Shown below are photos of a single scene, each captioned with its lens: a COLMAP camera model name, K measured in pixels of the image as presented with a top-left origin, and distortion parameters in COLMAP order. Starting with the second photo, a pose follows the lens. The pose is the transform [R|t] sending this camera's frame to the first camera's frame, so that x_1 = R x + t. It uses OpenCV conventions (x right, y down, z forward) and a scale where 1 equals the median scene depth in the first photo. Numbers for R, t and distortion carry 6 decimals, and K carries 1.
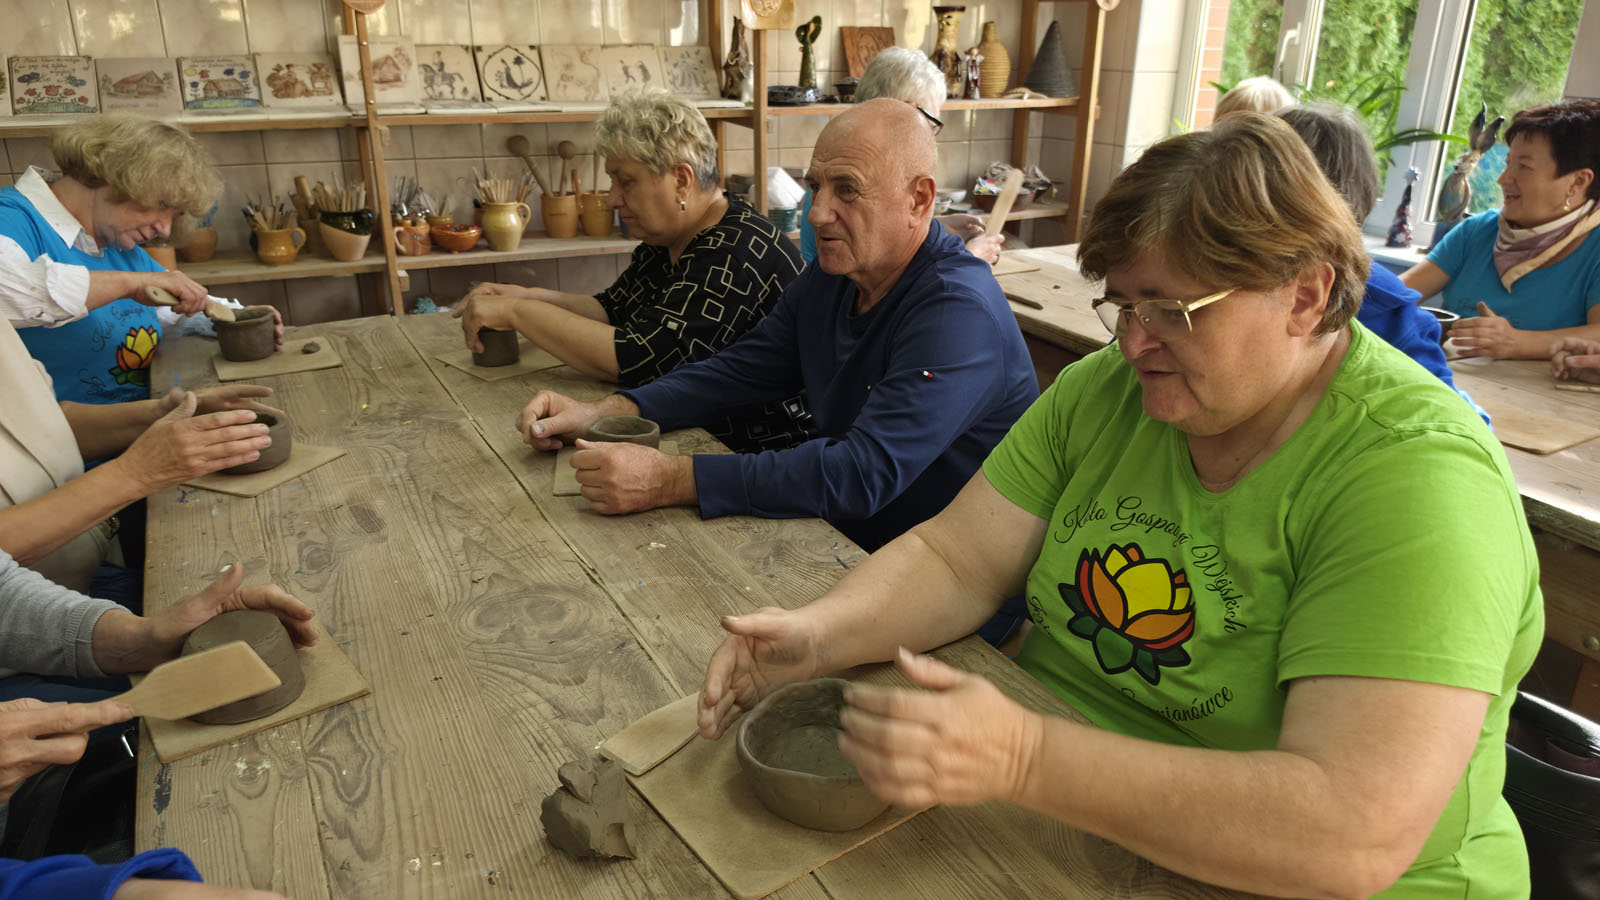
lens RADIAL K [[1074.8, 0, 811.0], [0, 1074.8, 440.5], [0, 0, 1]] dist [0.071550, -0.116701]
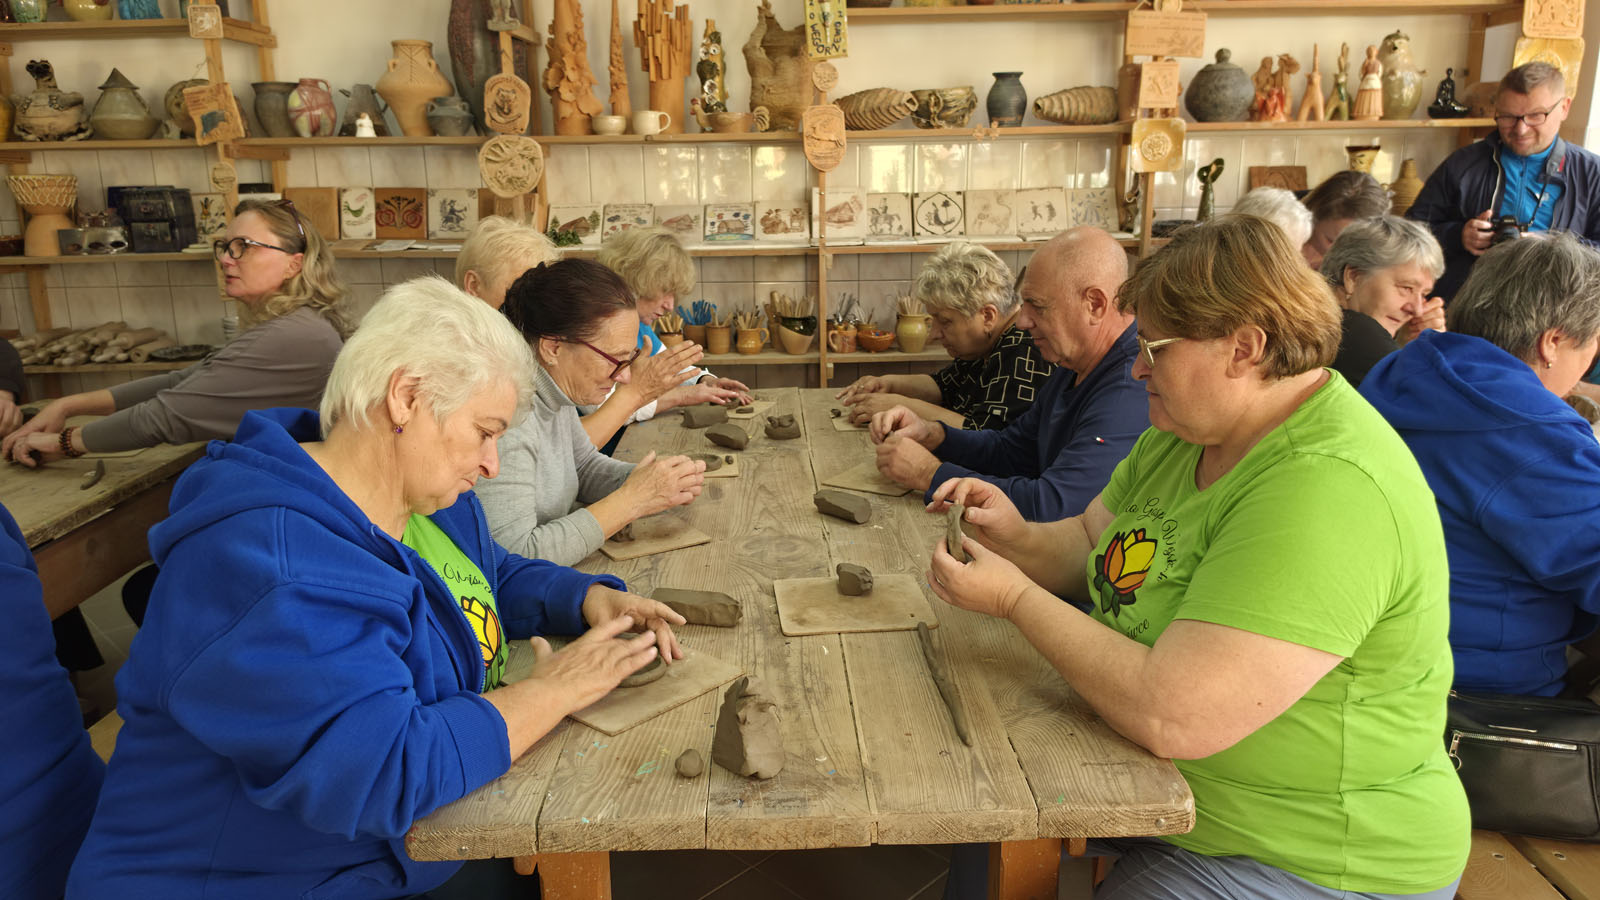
lens RADIAL K [[1093.5, 0, 805.4], [0, 1093.5, 465.9], [0, 0, 1]] dist [0.074976, -0.100433]
pose [[0.889413, 0.092553, -0.447637, 0.187495], [-0.139211, 0.987612, -0.072401, 0.061566], [0.435391, 0.126711, 0.891280, -0.157438]]
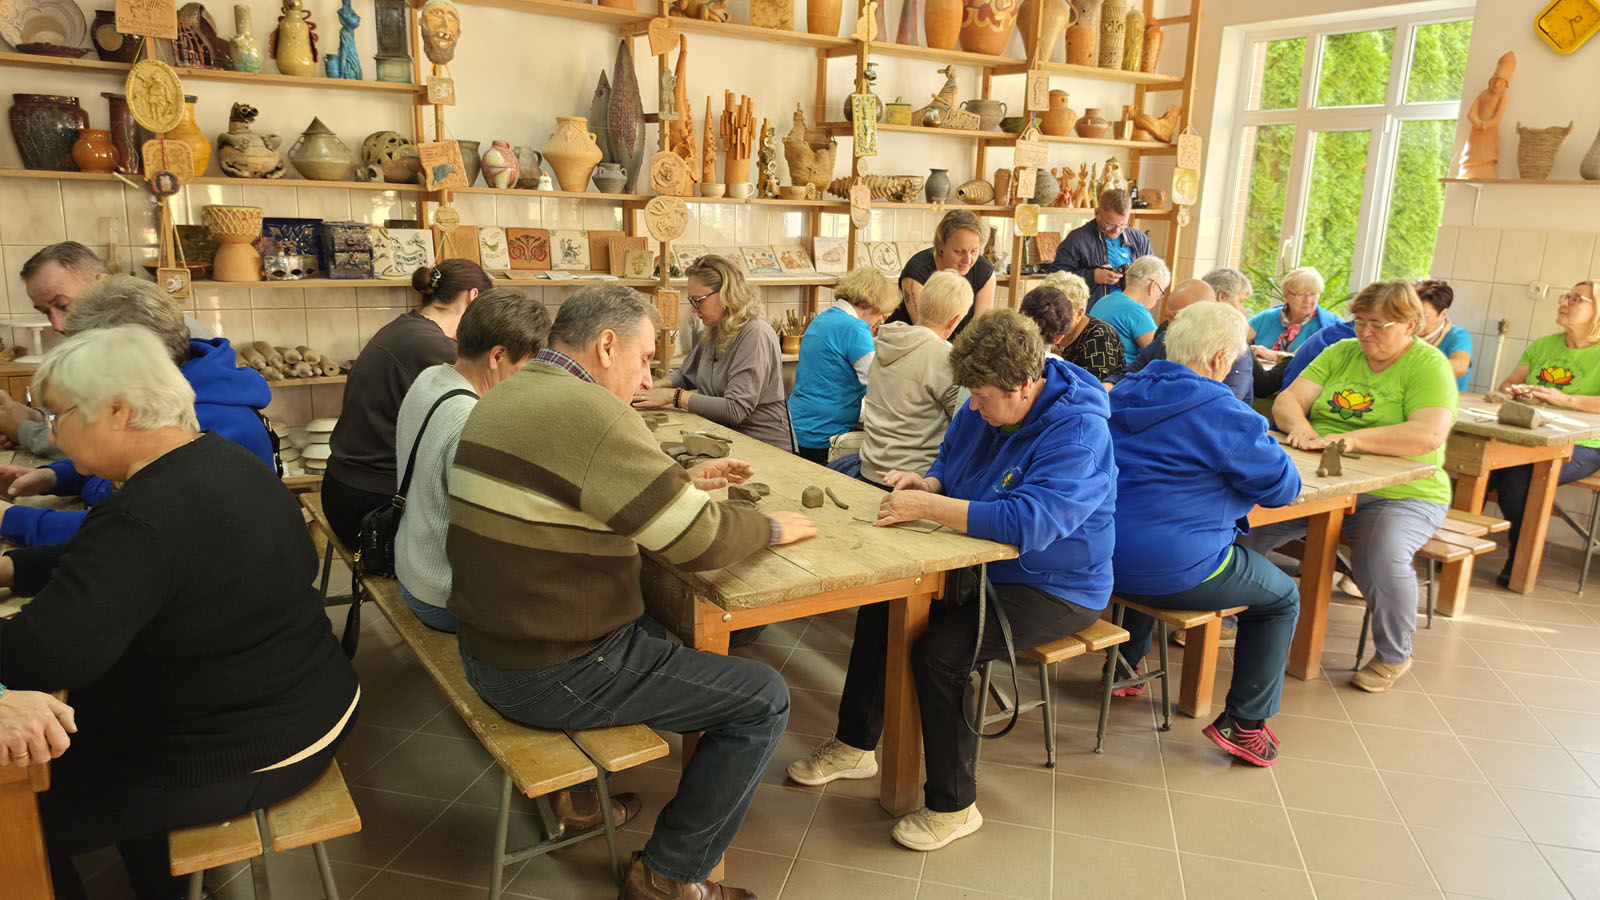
lens RADIAL K [[1052.7, 0, 802.7], [0, 1052.7, 451.9], [0, 0, 1]] dist [0.149896, -0.276202]
pose [[0.997599, 0.005992, 0.068989, -0.573078], [0.003000, 0.991574, -0.129505, 0.241977], [-0.069183, 0.129401, 0.989176, -0.788660]]
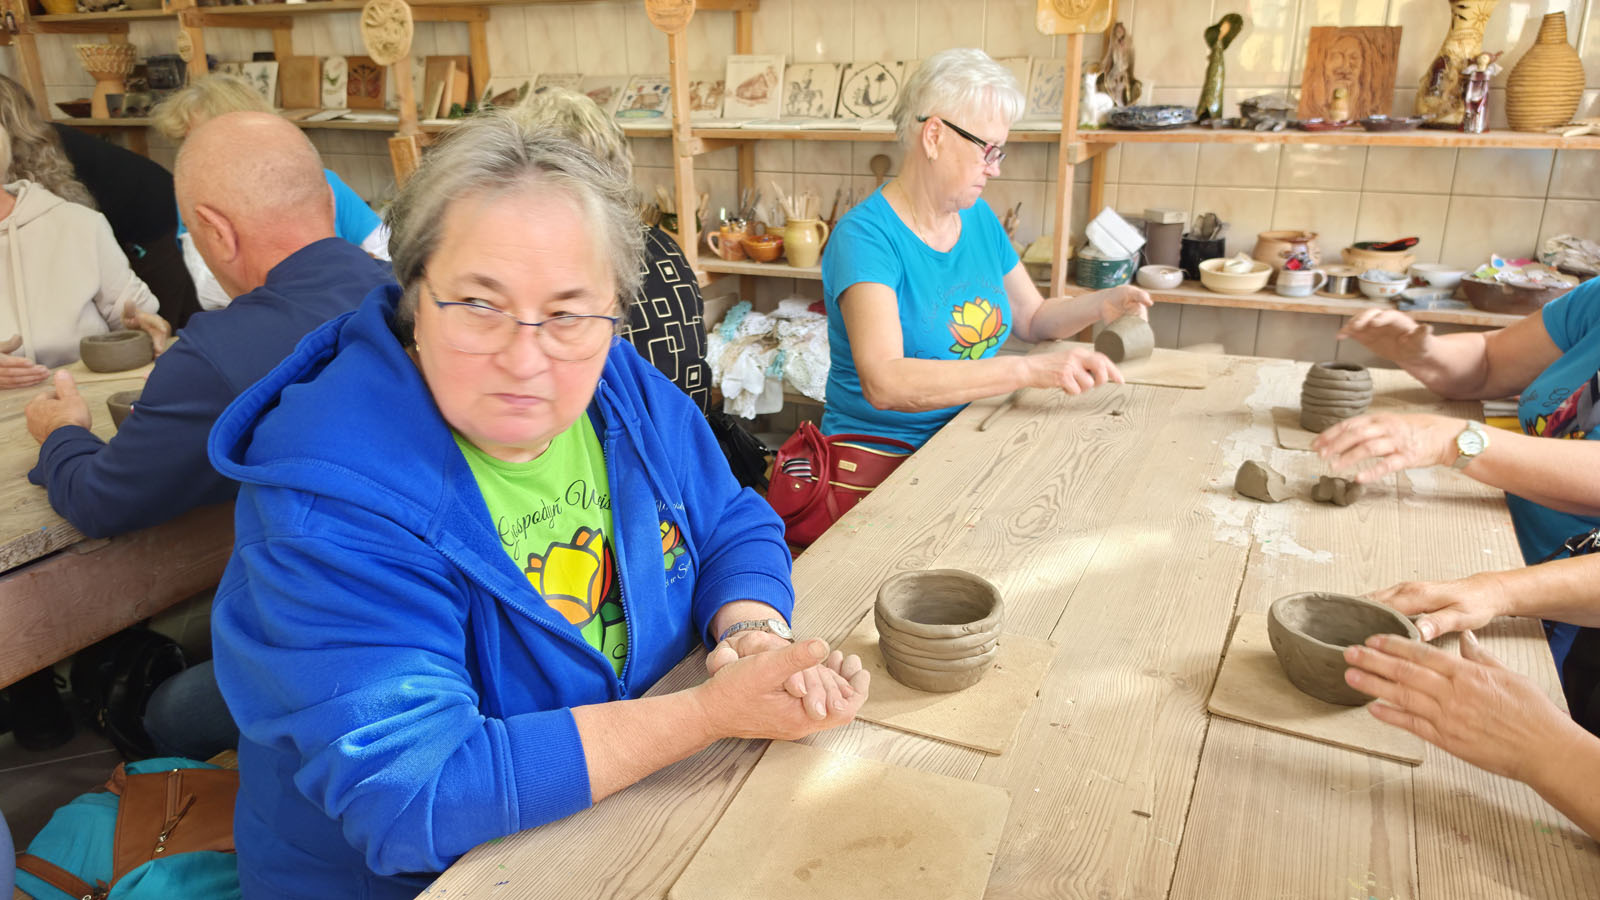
lens RADIAL K [[1074.8, 0, 811.0], [0, 1074.8, 440.5], [0, 0, 1]] dist [0.071550, -0.116701]
pose [[0.612525, 0.244977, -0.751531, 0.530897], [-0.262080, 0.959923, 0.099302, -0.126363], [0.745739, 0.136136, 0.652181, 0.391572]]
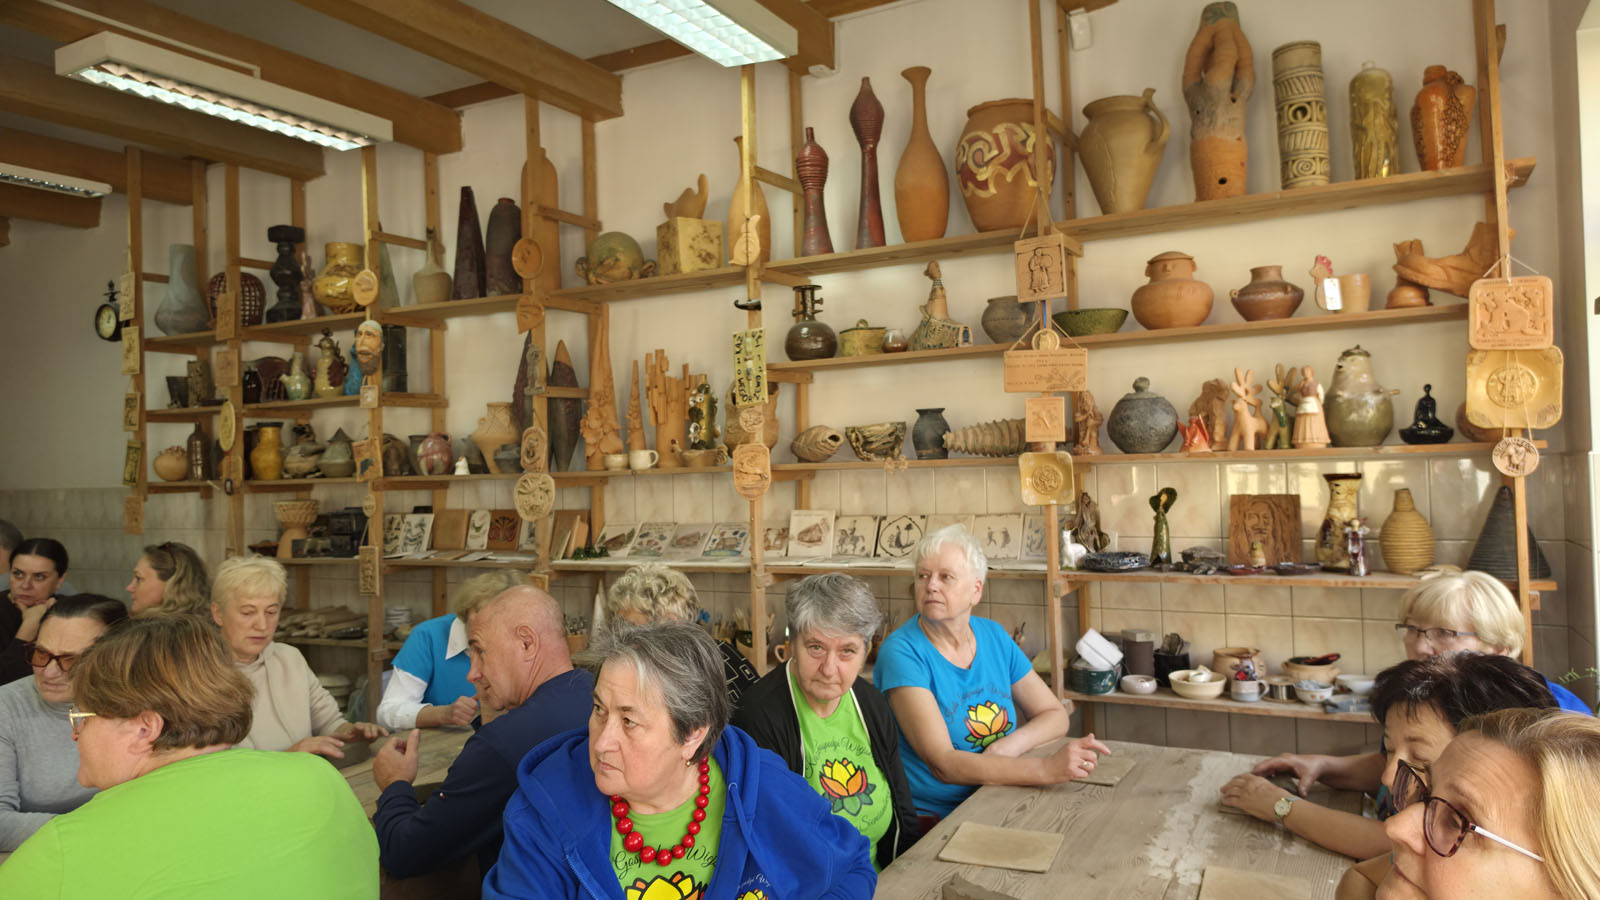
lens RADIAL K [[1052.7, 0, 802.7], [0, 1052.7, 451.9], [0, 0, 1]] dist [0.149896, -0.276202]
pose [[0.579977, -0.040753, -0.813613, 0.710301], [-0.258347, 0.937992, -0.231144, -0.122746], [0.772583, 0.344253, 0.533485, 0.229457]]
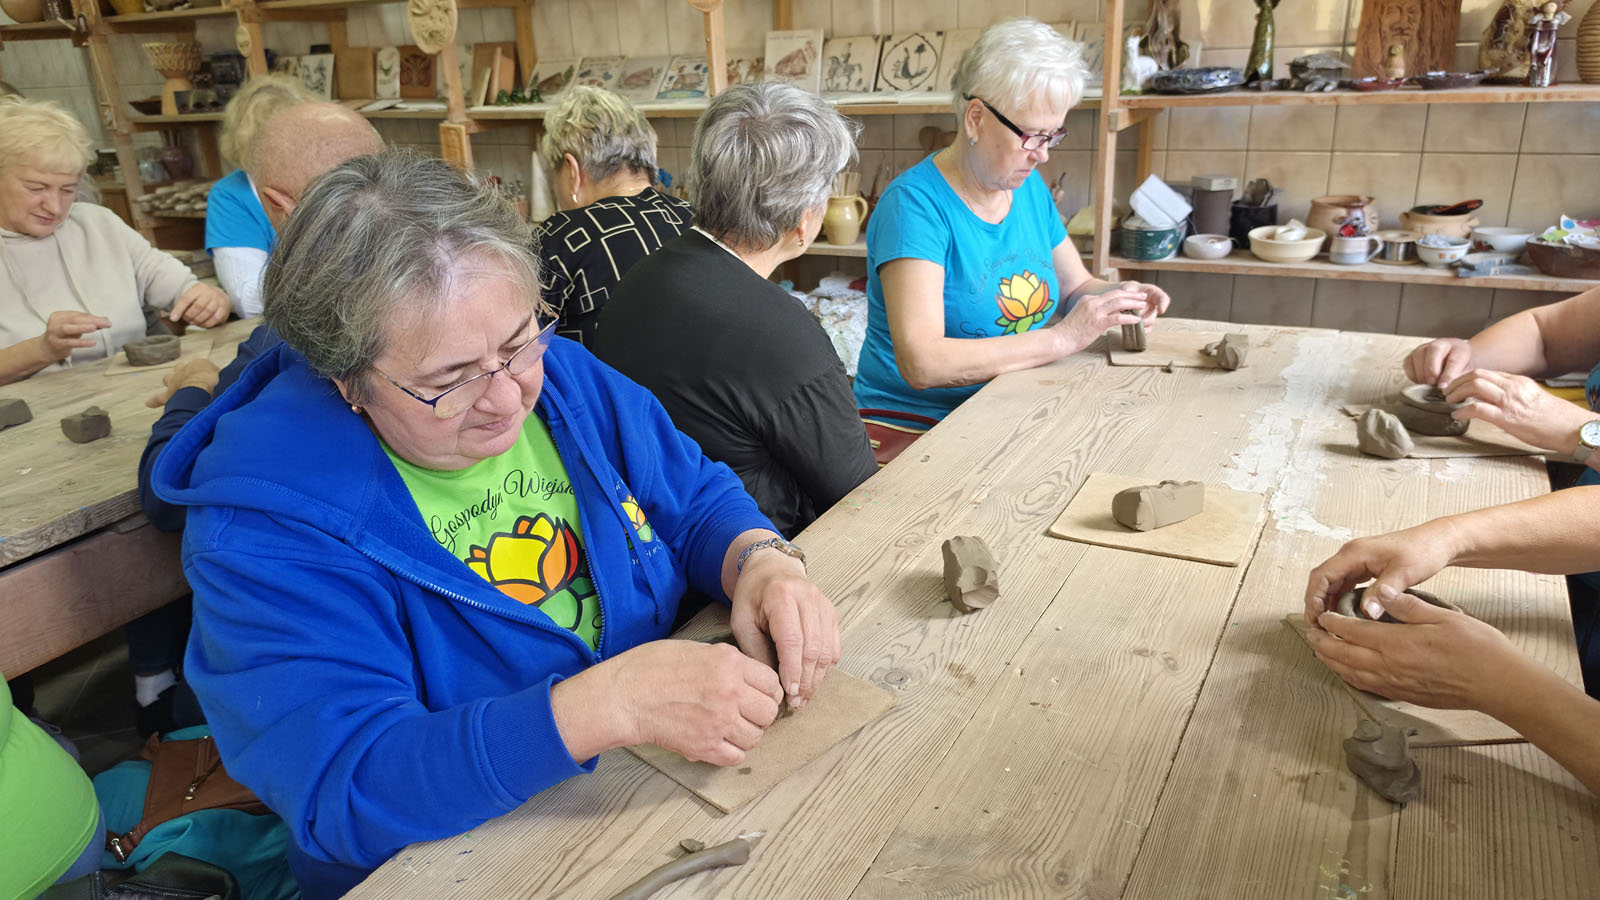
lens RADIAL K [[1071.1, 0, 800.0], [0, 1071.1, 450.0], [0, 0, 1]] dist [0.072566, -0.125805]
pose [[0.558016, 0.261406, -0.787582, 0.543316], [-0.245369, 0.958626, 0.144329, -0.131487], [0.792724, 0.112710, 0.599070, 0.414085]]
